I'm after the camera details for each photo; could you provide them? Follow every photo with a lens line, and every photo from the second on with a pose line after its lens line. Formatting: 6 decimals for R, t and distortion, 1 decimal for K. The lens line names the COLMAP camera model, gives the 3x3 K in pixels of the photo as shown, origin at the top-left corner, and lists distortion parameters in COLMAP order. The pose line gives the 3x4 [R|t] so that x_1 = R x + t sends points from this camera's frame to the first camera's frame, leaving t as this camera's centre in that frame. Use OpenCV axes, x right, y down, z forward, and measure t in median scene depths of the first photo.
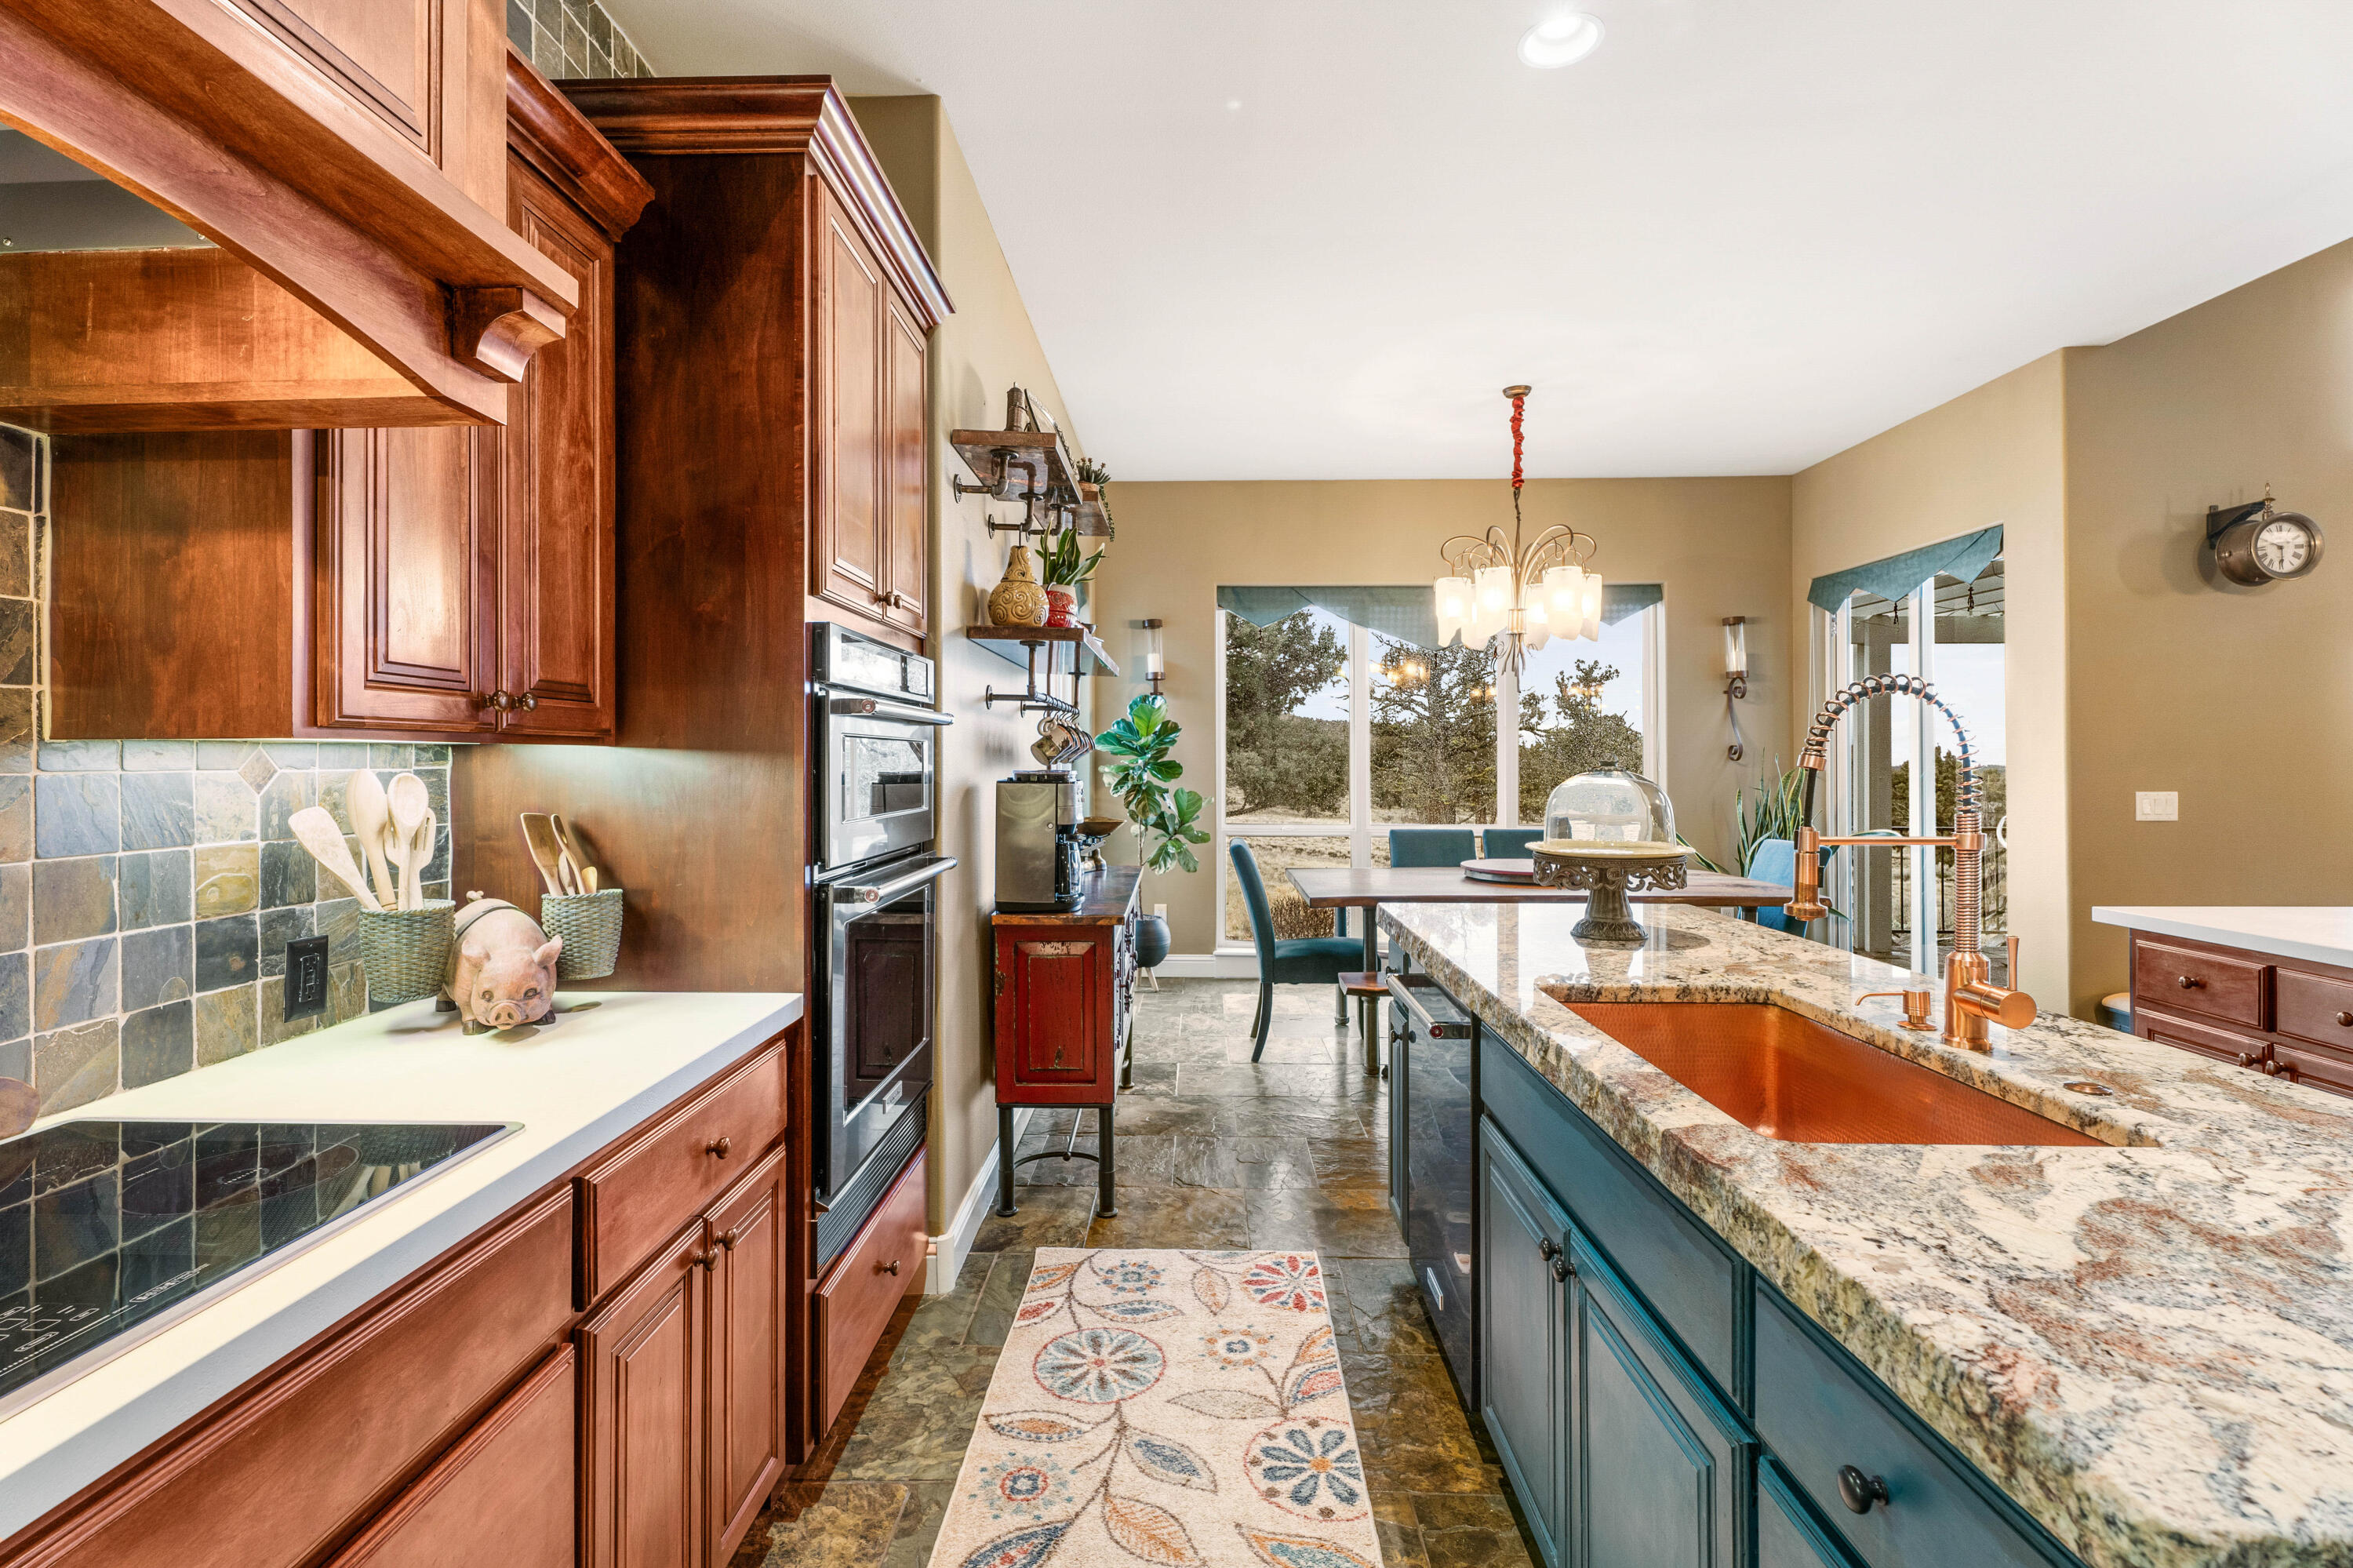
lens RADIAL K [[1079.7, 0, 1168.0], [0, 1079.7, 760.6], [0, 0, 1]] dist [-0.002049, -0.000373]
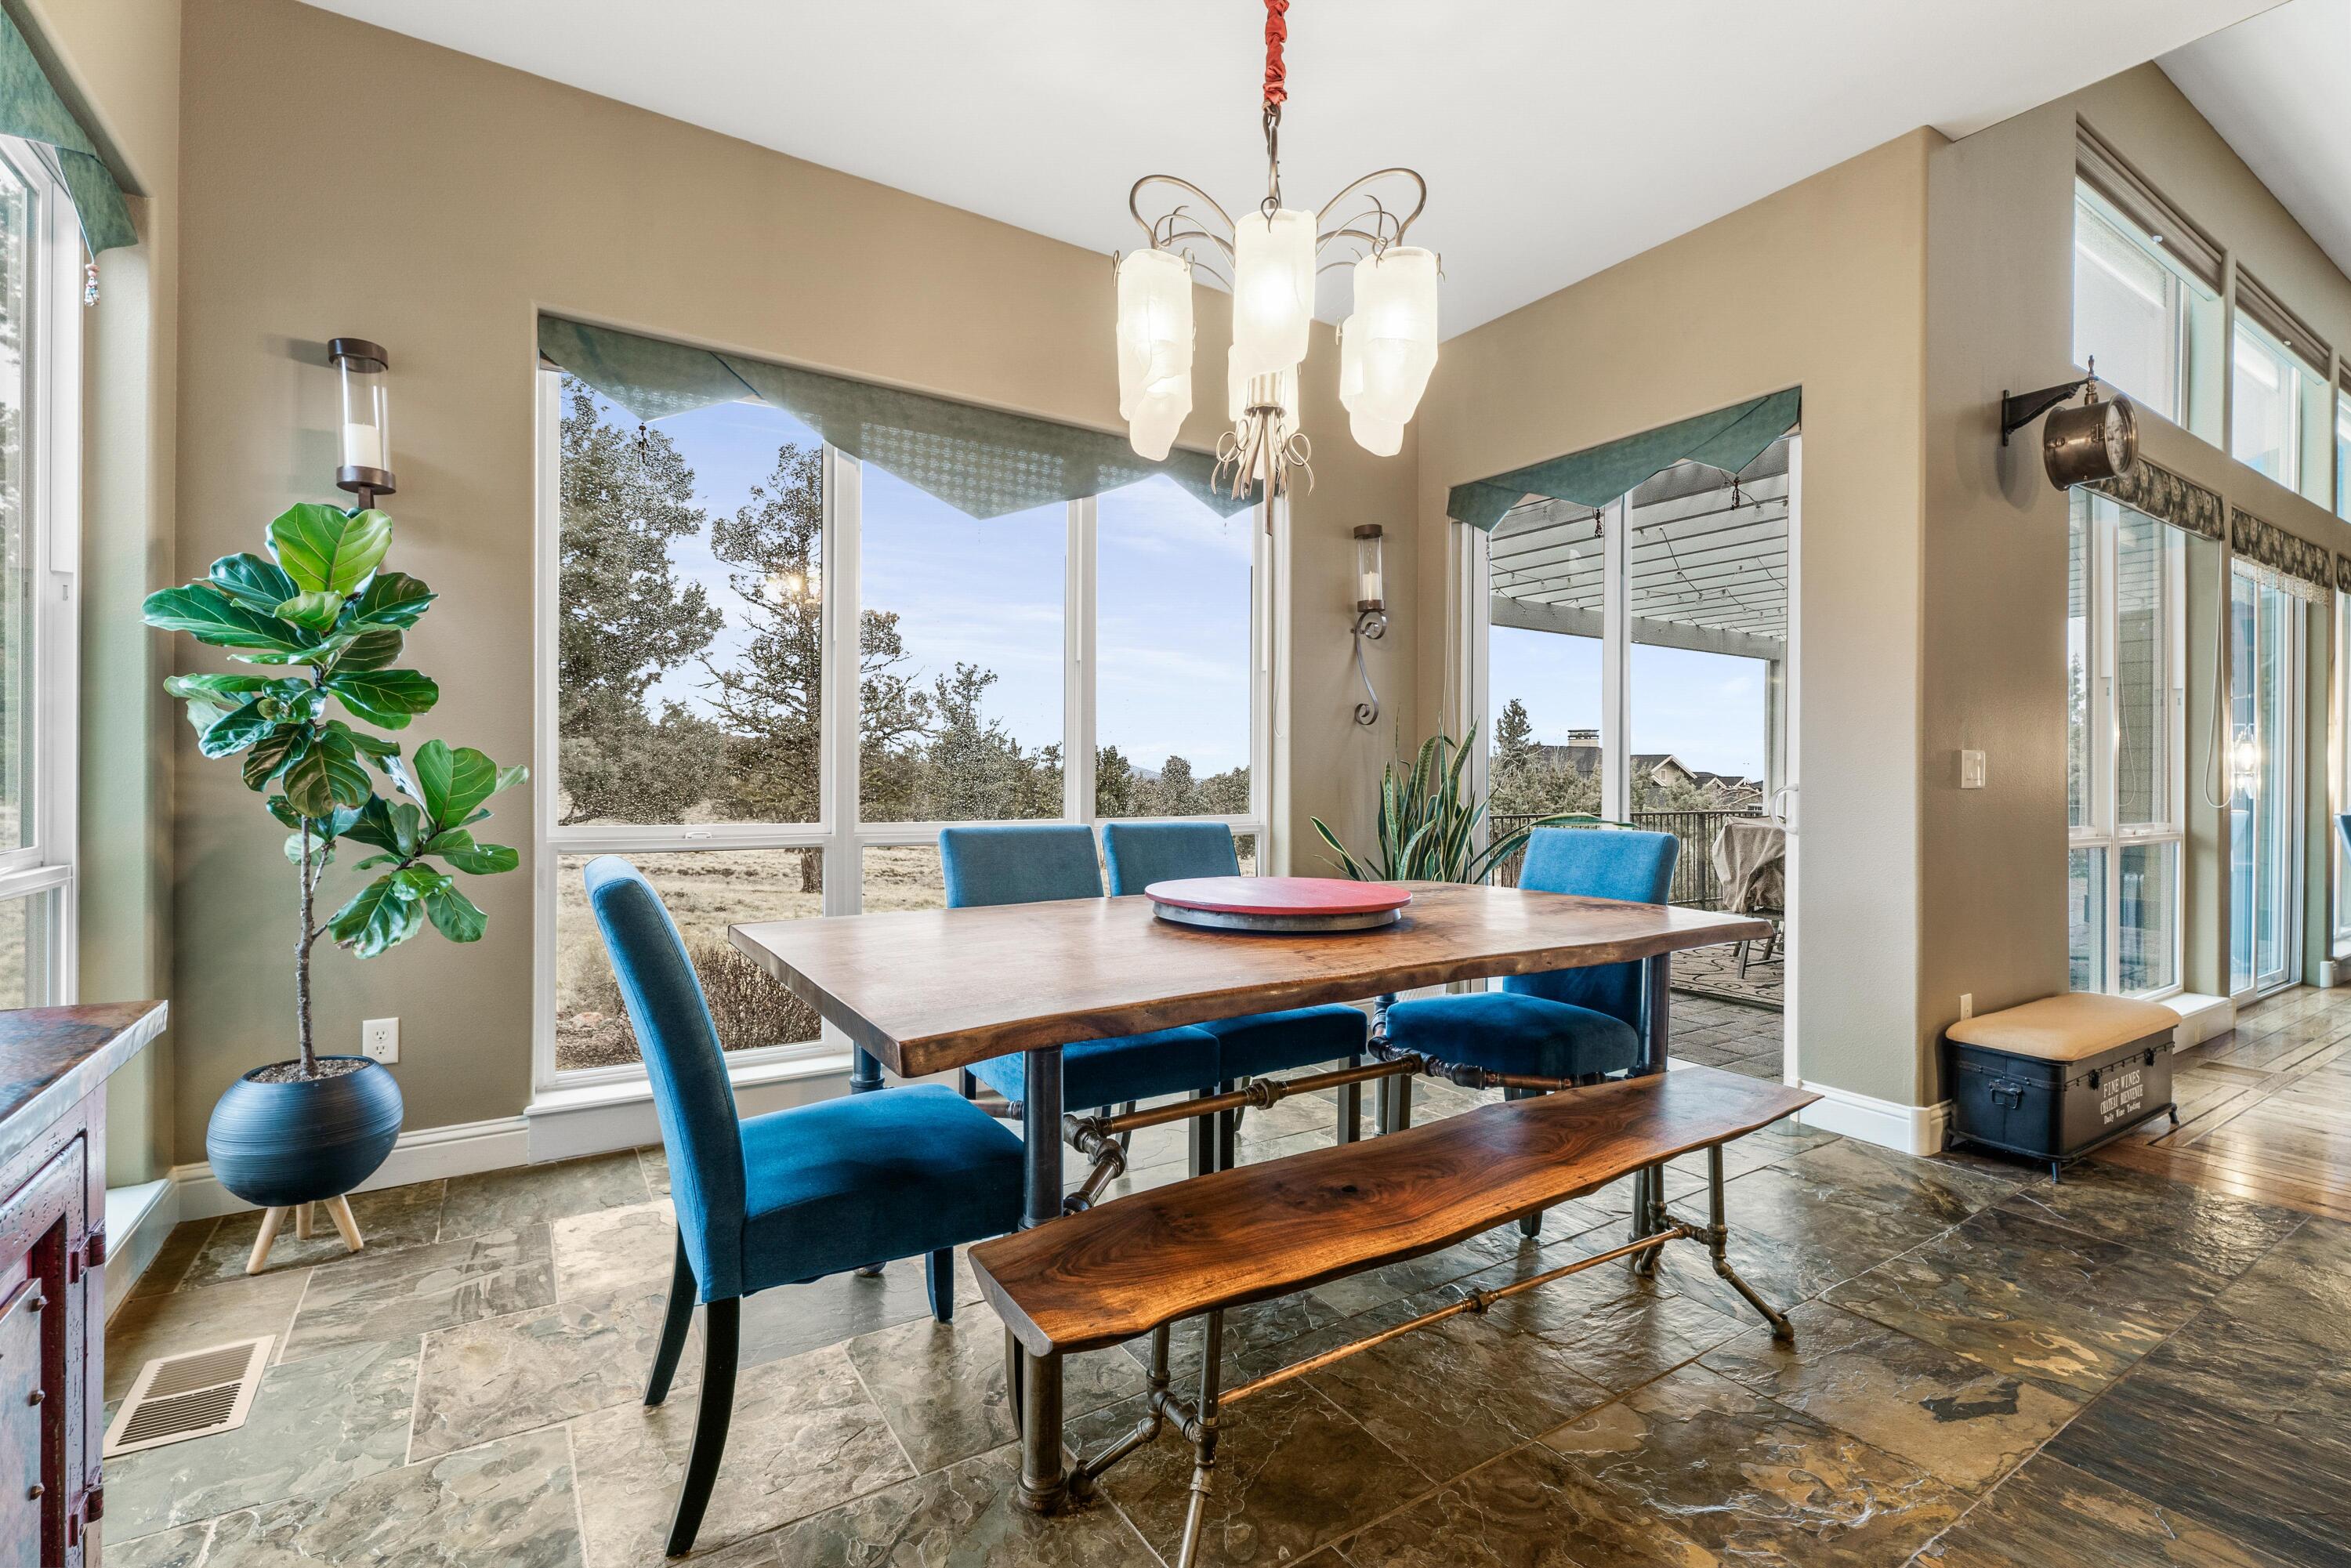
lens RADIAL K [[1052.3, 0, 1175.9], [0, 1052.3, 775.2], [0, 0, 1]] dist [0.000614, -0.000020]
pose [[0.826649, 0.004450, 0.562701, 0.019499], [-0.006748, 0.999975, 0.002005, 0.035026], [-0.562678, -0.005455, 0.826658, 0.502854]]
